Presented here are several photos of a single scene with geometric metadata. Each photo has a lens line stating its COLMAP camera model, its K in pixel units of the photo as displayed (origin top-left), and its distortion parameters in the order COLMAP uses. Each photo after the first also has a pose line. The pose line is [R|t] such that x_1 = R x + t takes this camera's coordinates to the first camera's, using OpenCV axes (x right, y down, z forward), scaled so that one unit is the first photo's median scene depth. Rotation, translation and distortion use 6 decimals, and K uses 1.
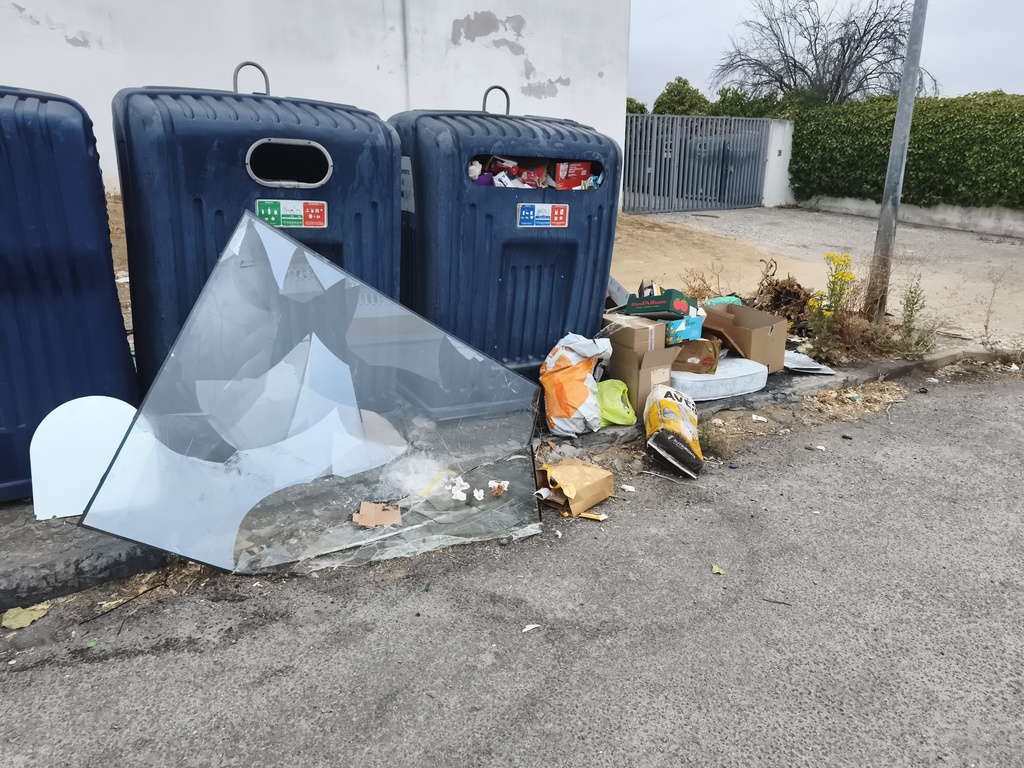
lens RADIAL K [[686.8, 0, 511.7], [0, 686.8, 380.3], [0, 0, 1]] dist [0.006396, 0.001436]
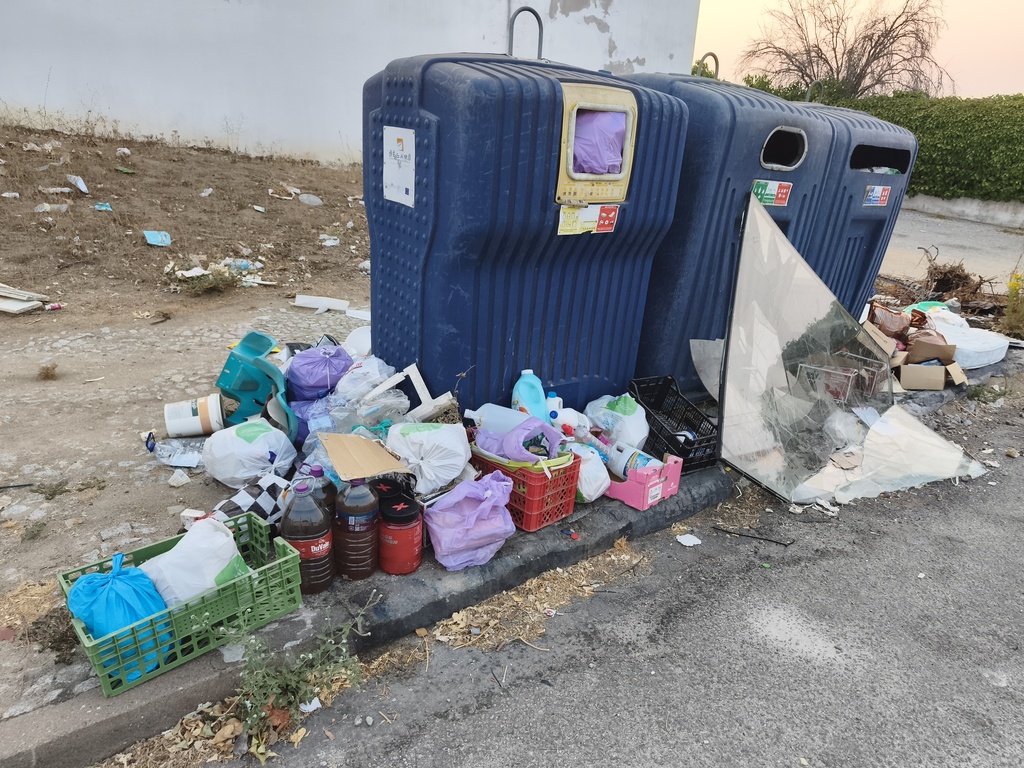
lens RADIAL K [[686.8, 0, 513.8], [0, 686.8, 386.0], [0, 0, 1]] dist [0.006396, 0.001436]
pose [[0.994622, 0.014970, 0.102485, -0.457673], [-0.019584, 0.998833, 0.044160, 0.017778], [-0.101704, -0.045929, 0.993754, -0.052481]]
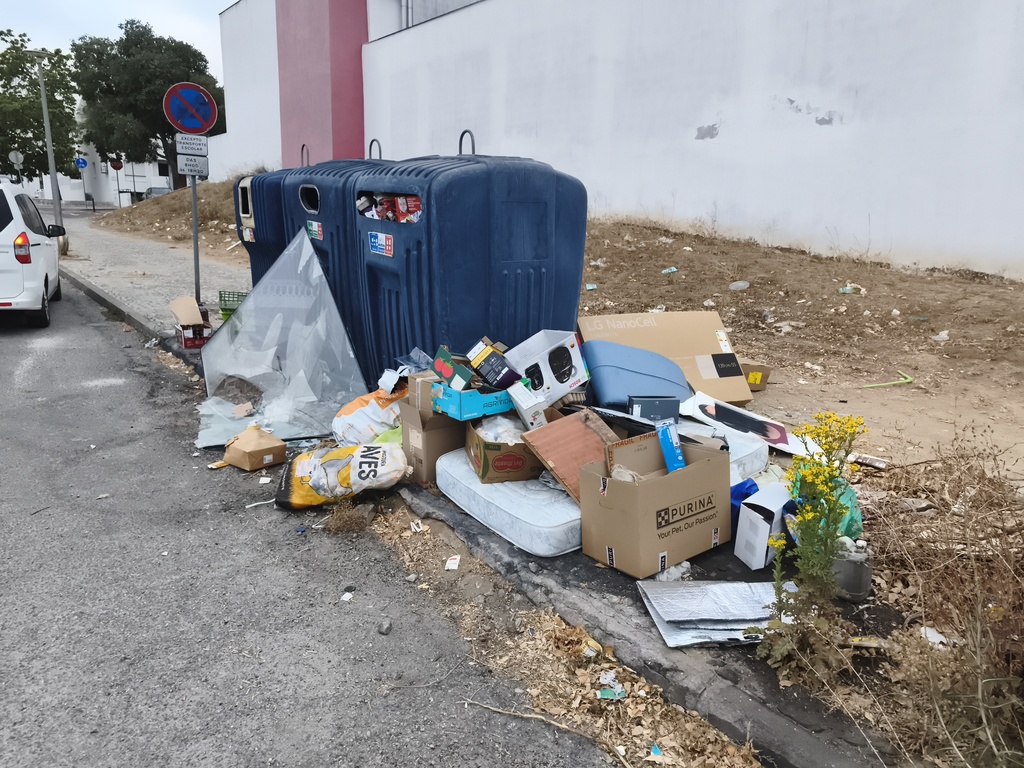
lens RADIAL K [[686.8, 0, 525.4], [0, 686.8, 387.9], [0, 0, 1]] dist [0.006396, 0.001436]
pose [[0.125330, 0.234855, -0.963917, 0.752284], [-0.331497, 0.925651, 0.182430, -0.192244], [0.935095, 0.296672, 0.193865, 0.677493]]
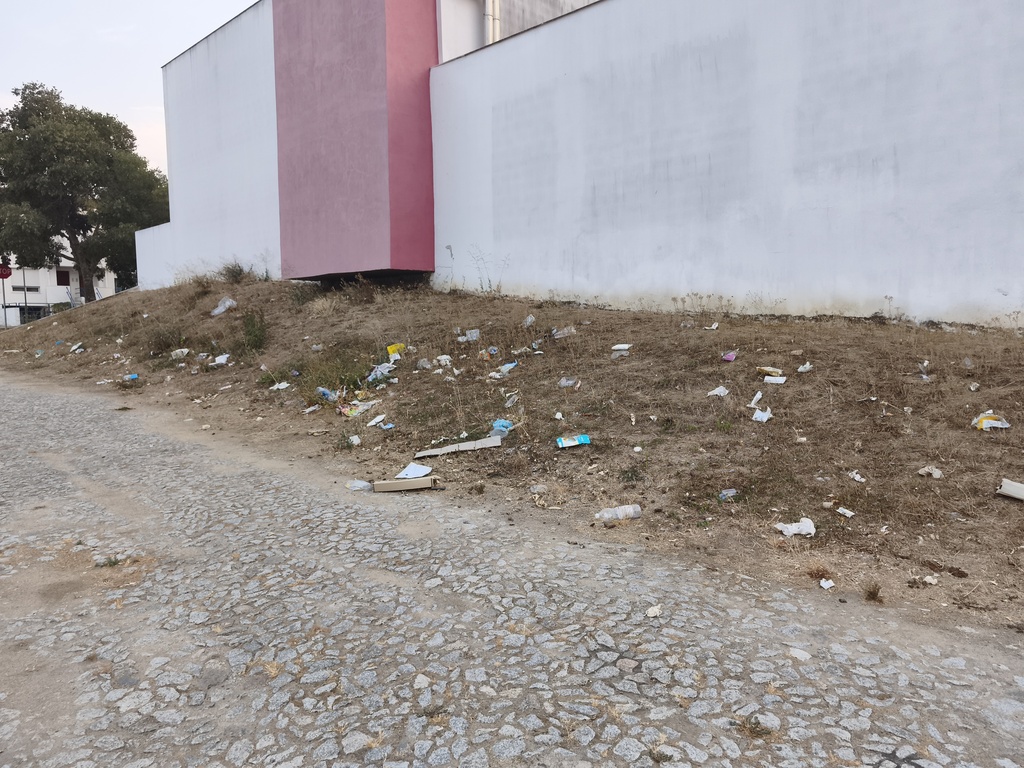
lens RADIAL K [[686.8, 0, 503.2], [0, 686.8, 389.9], [0, 0, 1]] dist [0.006396, 0.001436]
pose [[0.233576, 0.094203, -0.967764, -0.756688], [-0.289818, 0.956801, 0.023186, -0.028194], [0.928142, 0.275059, 0.250787, 0.044189]]
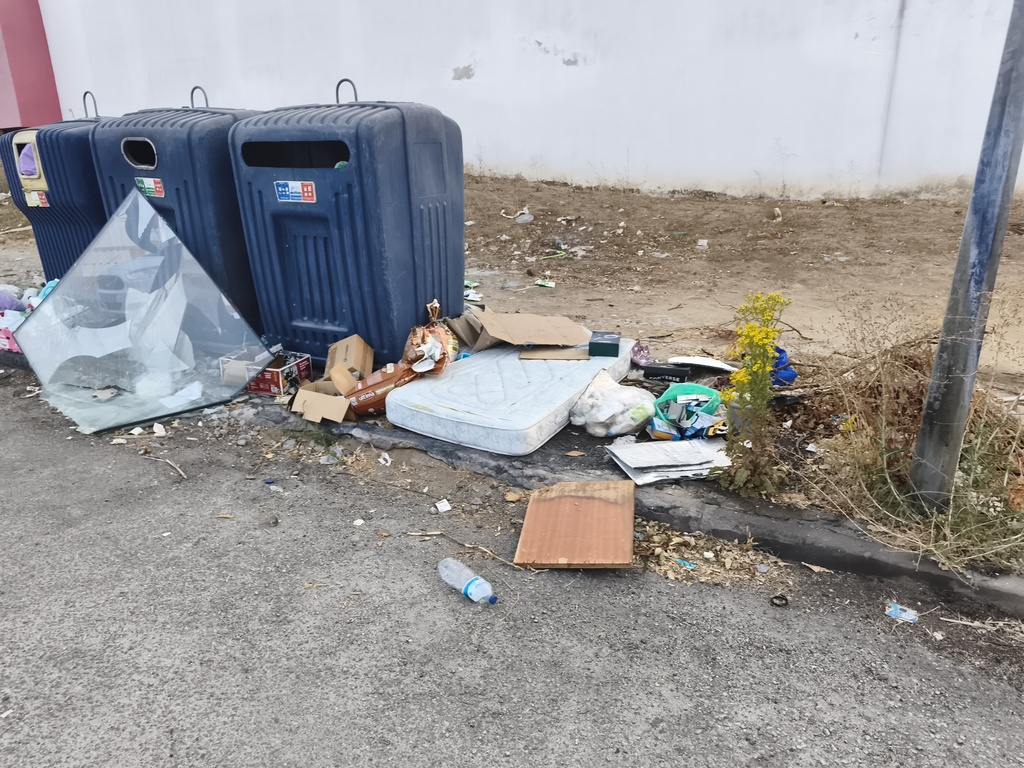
lens RADIAL K [[686.8, 0, 505.2], [0, 686.8, 385.4], [0, 0, 1]] dist [0.006396, 0.001436]
pose [[0.475486, 0.255913, -0.841678, 0.767933], [-0.248222, 0.956906, 0.150721, -0.132949], [0.843978, 0.137258, 0.518519, 0.501912]]
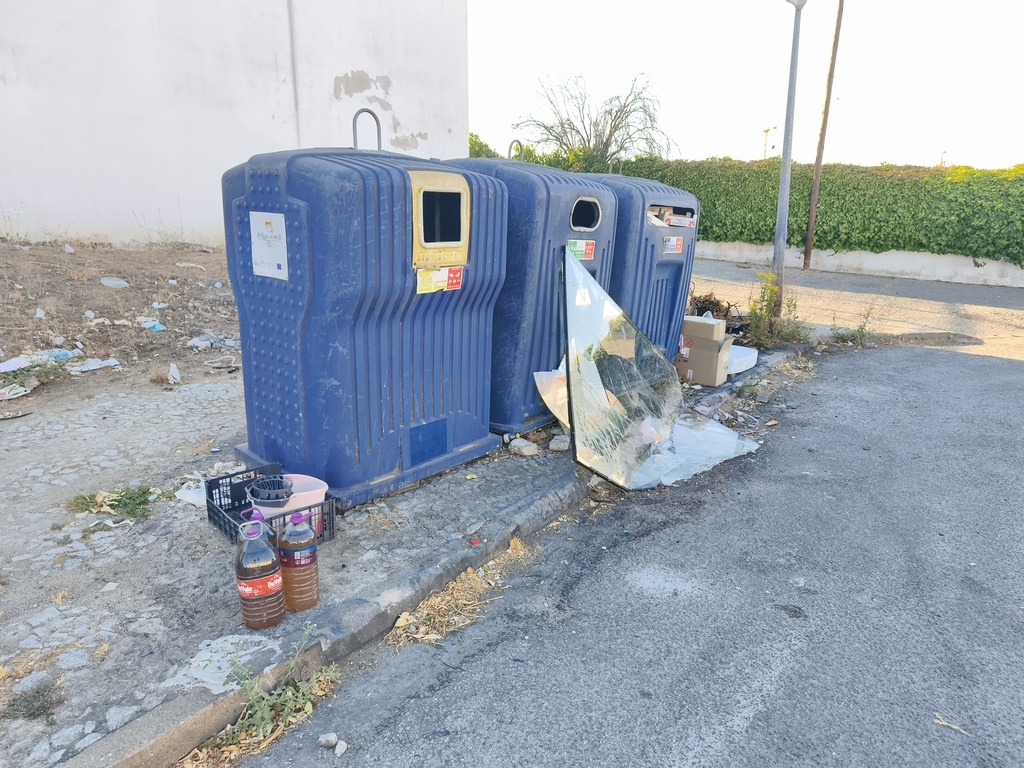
lens RADIAL K [[686.8, 0, 513.8], [0, 686.8, 380.6], [0, 0, 1]] dist [0.006396, 0.001436]
pose [[0.921219, -0.089870, 0.378521, -0.536662], [0.110948, 0.993238, -0.034200, 0.032018], [-0.372888, 0.073502, 0.924961, -0.126505]]
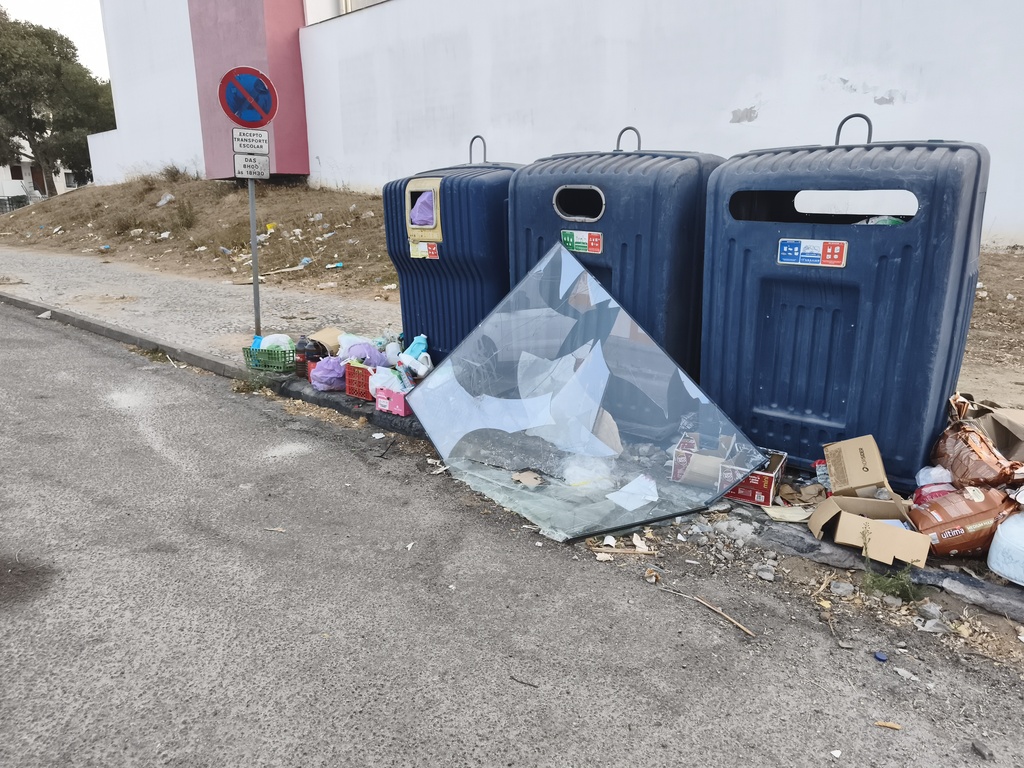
lens RADIAL K [[686.8, 0, 506.9], [0, 686.8, 382.7], [0, 0, 1]] dist [0.006396, 0.001436]
pose [[0.286245, 0.225526, -0.931237, 0.493331], [-0.282155, 0.948649, 0.143014, -0.072302], [0.915671, 0.221816, 0.335179, 0.264247]]
